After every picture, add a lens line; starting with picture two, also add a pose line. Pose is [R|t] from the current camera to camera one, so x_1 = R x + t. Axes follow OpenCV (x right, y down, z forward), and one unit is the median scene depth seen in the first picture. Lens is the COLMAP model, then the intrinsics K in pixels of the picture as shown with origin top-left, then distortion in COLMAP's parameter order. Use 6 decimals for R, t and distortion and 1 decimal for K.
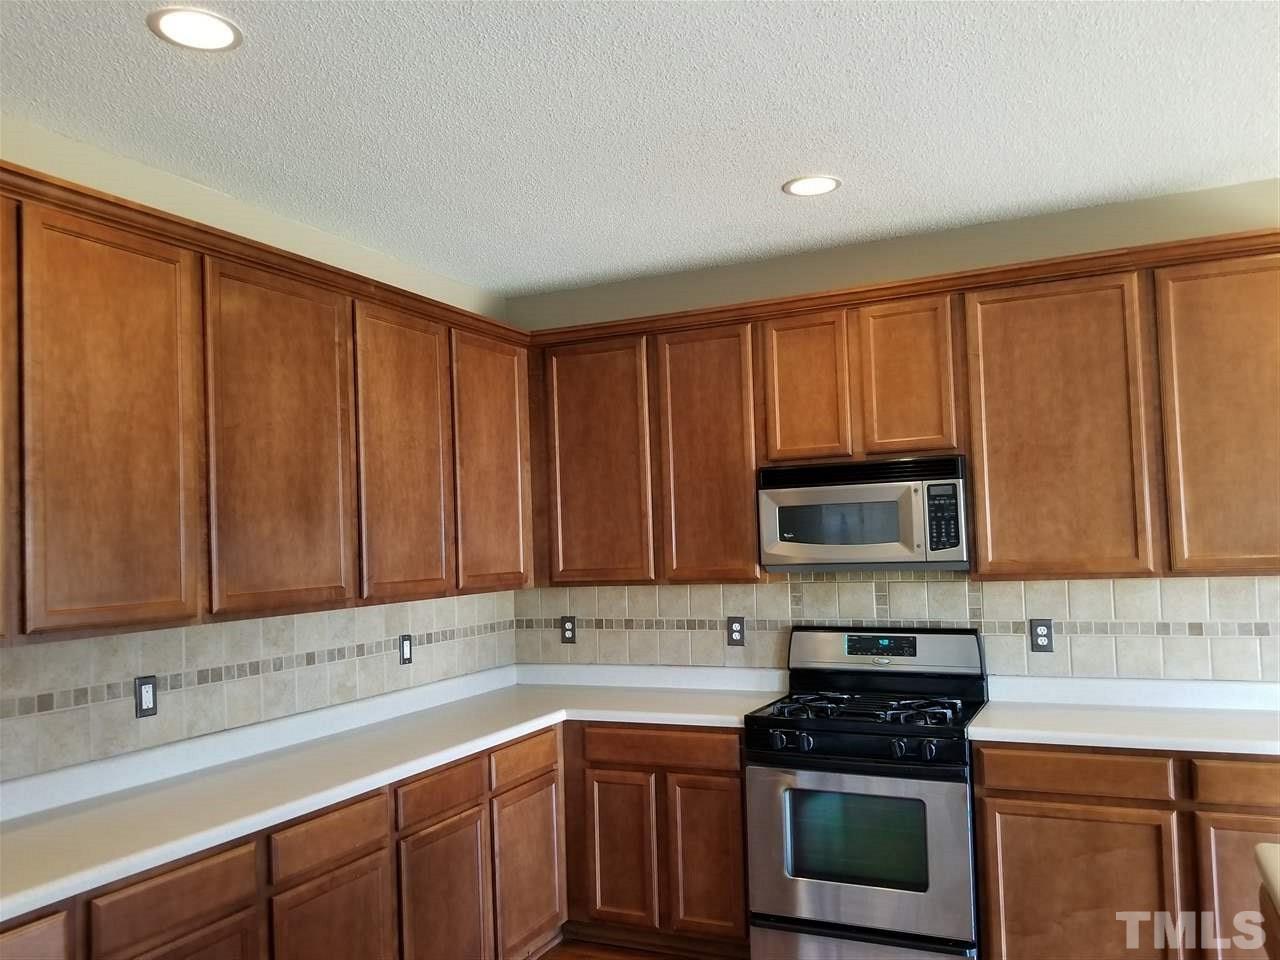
lens RADIAL K [[1000.7, 0, 663.2], [0, 1000.7, 478.3], [0, 0, 1]] dist [0.048222, -0.068489]
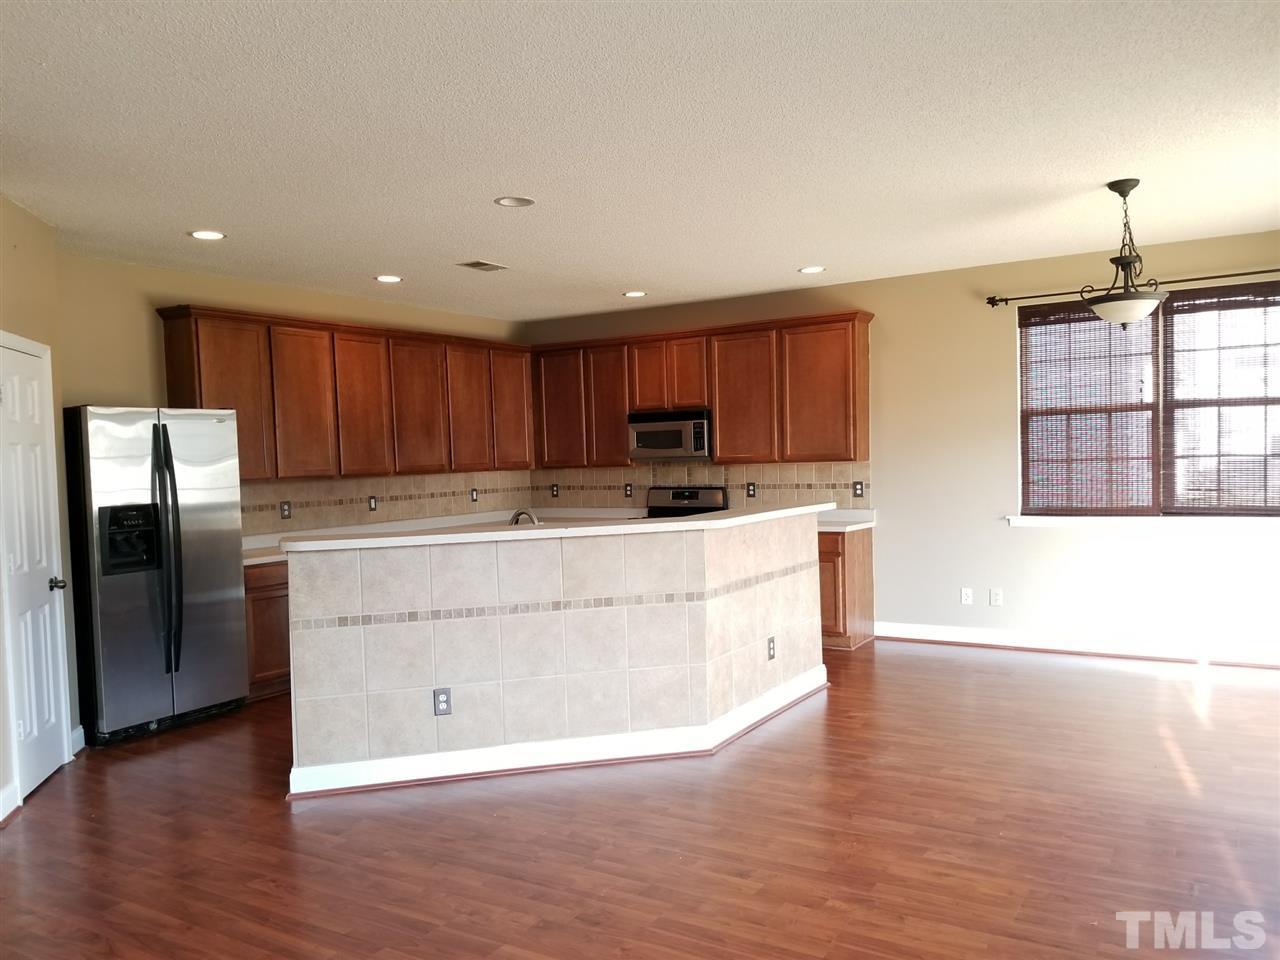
lens RADIAL K [[1000.7, 0, 645.9], [0, 1000.7, 486.2], [0, 0, 1]] dist [0.048222, -0.068489]
pose [[0.990870, 0.009344, -0.134497, 0.442865], [0.003973, 0.995138, 0.098409, -0.069959], [0.134763, -0.098045, 0.986015, -1.198189]]
